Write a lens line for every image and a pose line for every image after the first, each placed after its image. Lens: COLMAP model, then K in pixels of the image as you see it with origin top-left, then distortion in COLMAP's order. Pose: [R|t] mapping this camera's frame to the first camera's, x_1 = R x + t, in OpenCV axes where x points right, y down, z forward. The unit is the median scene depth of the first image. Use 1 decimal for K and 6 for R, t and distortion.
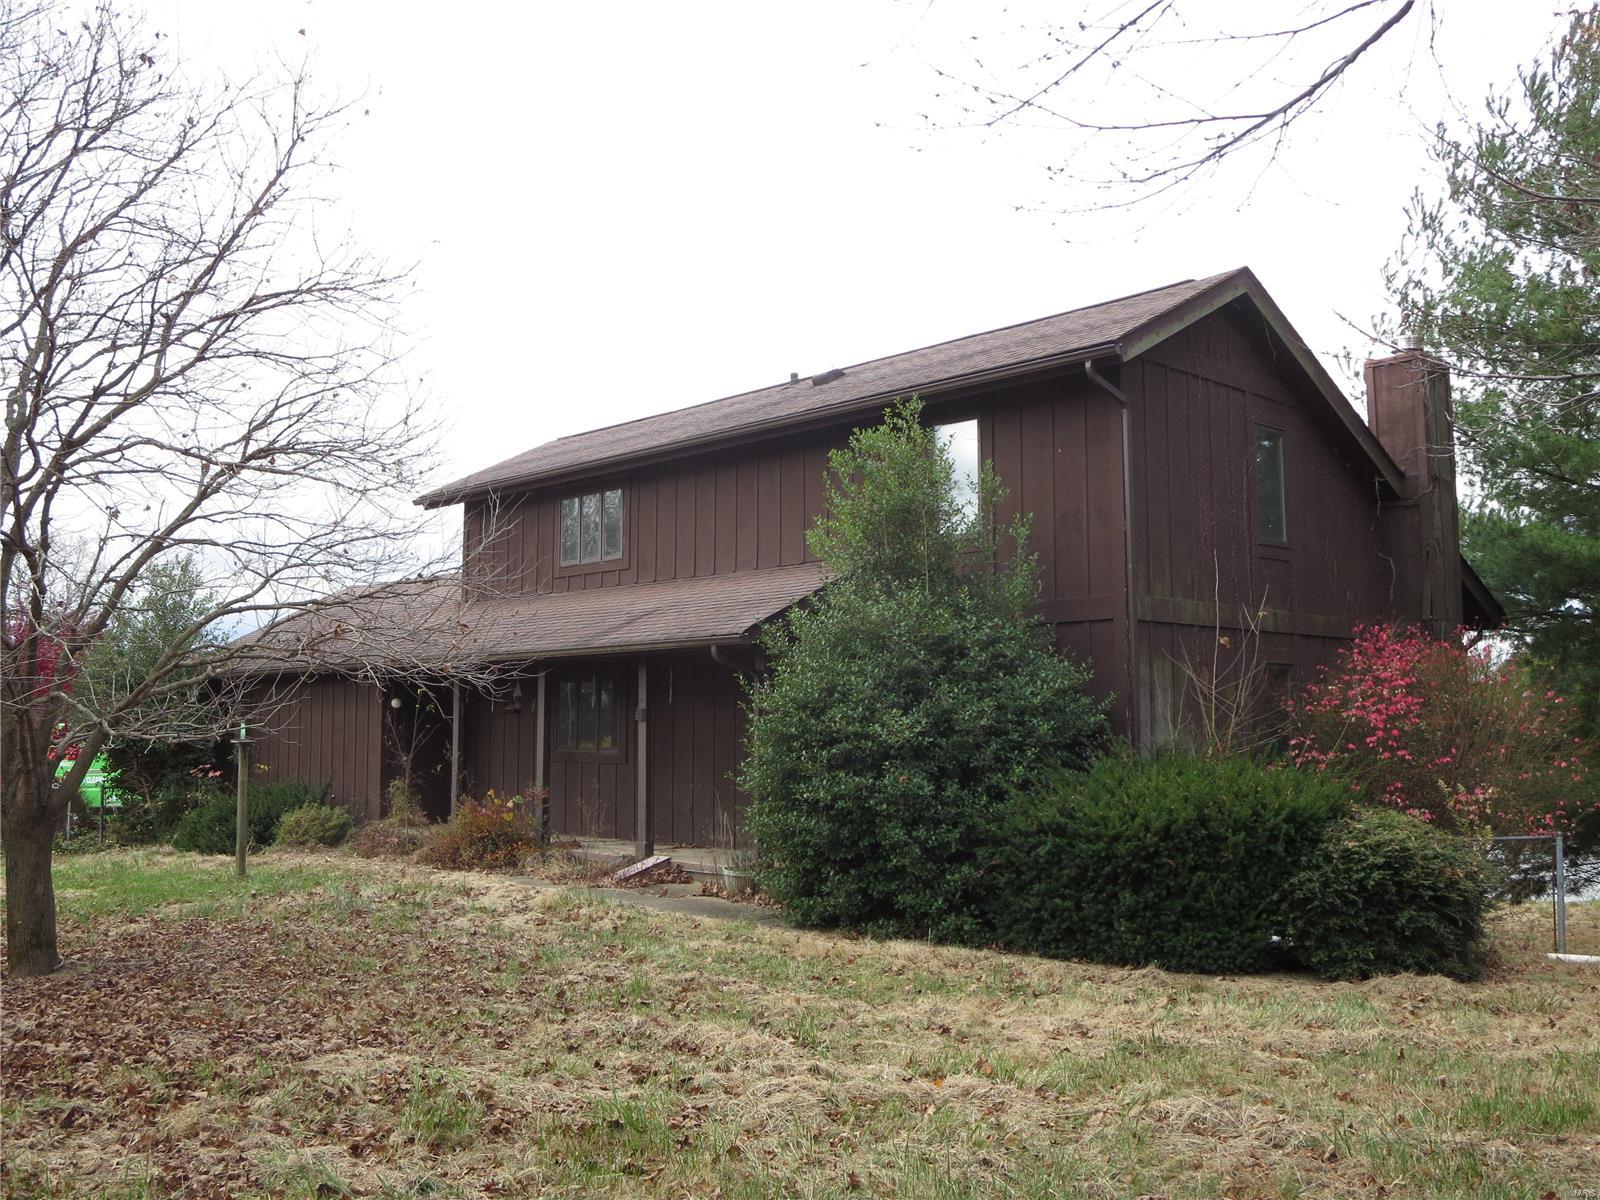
lens RADIAL K [[1520.2, 0, 798.0], [0, 1520.2, 609.9], [0, 0, 1]] dist [-0.063347, 0.000000]
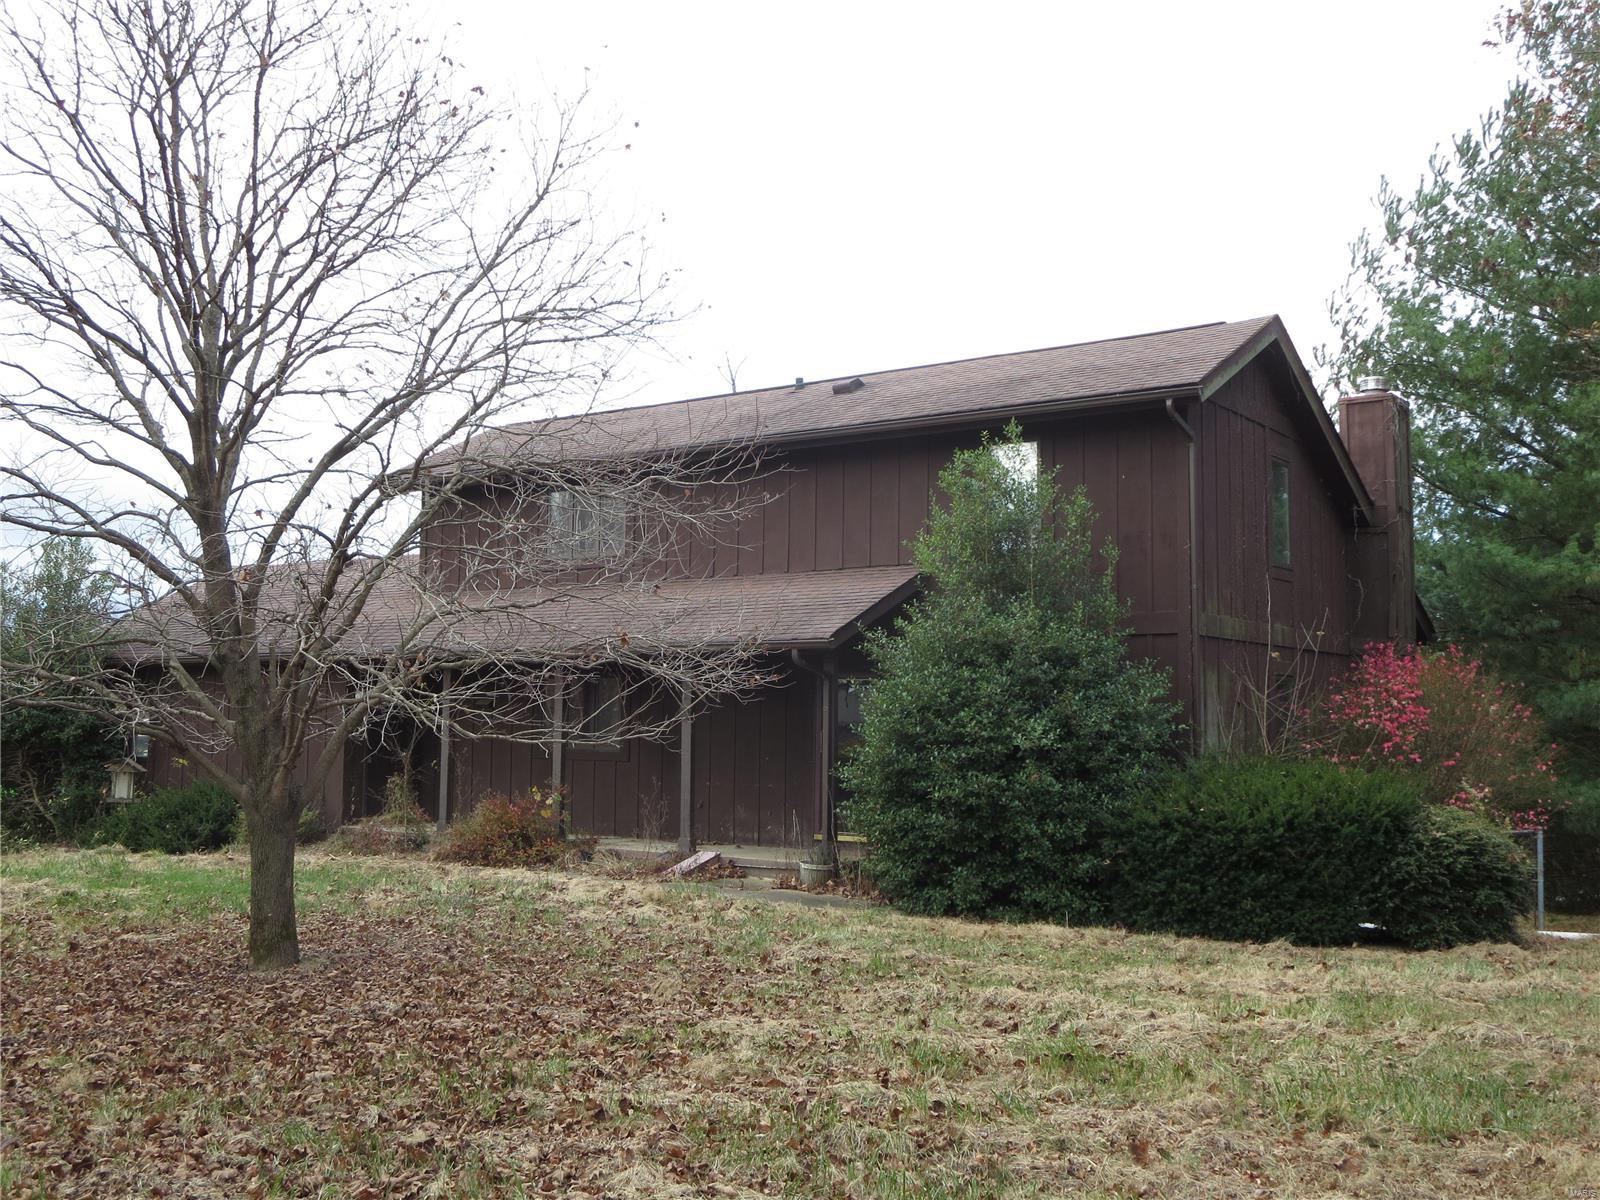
lens RADIAL K [[1683.5, 0, 801.5], [0, 1683.5, 591.1], [0, 0, 1]] dist [-0.088670, 0.000000]
pose [[0.982204, 0.026257, 0.185971, -0.292792], [-0.026273, 0.999652, -0.002374, -0.014951], [-0.185969, -0.002554, 0.982552, -0.146937]]
